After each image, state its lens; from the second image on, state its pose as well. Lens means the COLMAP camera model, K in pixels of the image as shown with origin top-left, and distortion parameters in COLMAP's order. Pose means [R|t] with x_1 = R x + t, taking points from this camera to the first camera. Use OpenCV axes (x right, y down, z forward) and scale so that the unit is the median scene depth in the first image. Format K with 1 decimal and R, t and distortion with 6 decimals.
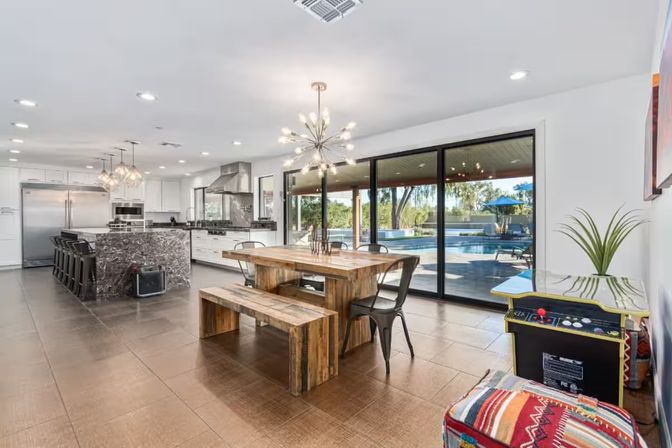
lens RADIAL K [[315.0, 0, 336.0], [0, 315.0, 224.0], [0, 0, 1]] dist [0.000170, 0.000020]
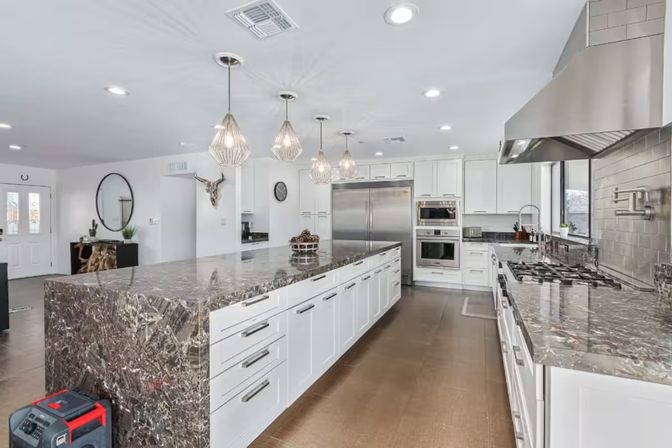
lens RADIAL K [[315.0, 0, 336.0], [0, 315.0, 224.0], [0, 0, 1]] dist [0.000170, 0.000020]
pose [[0.314802, 0.021971, -0.948903, -0.117120], [-0.014324, 0.999728, 0.018395, -0.029197], [0.949049, 0.007801, 0.315031, 0.620308]]
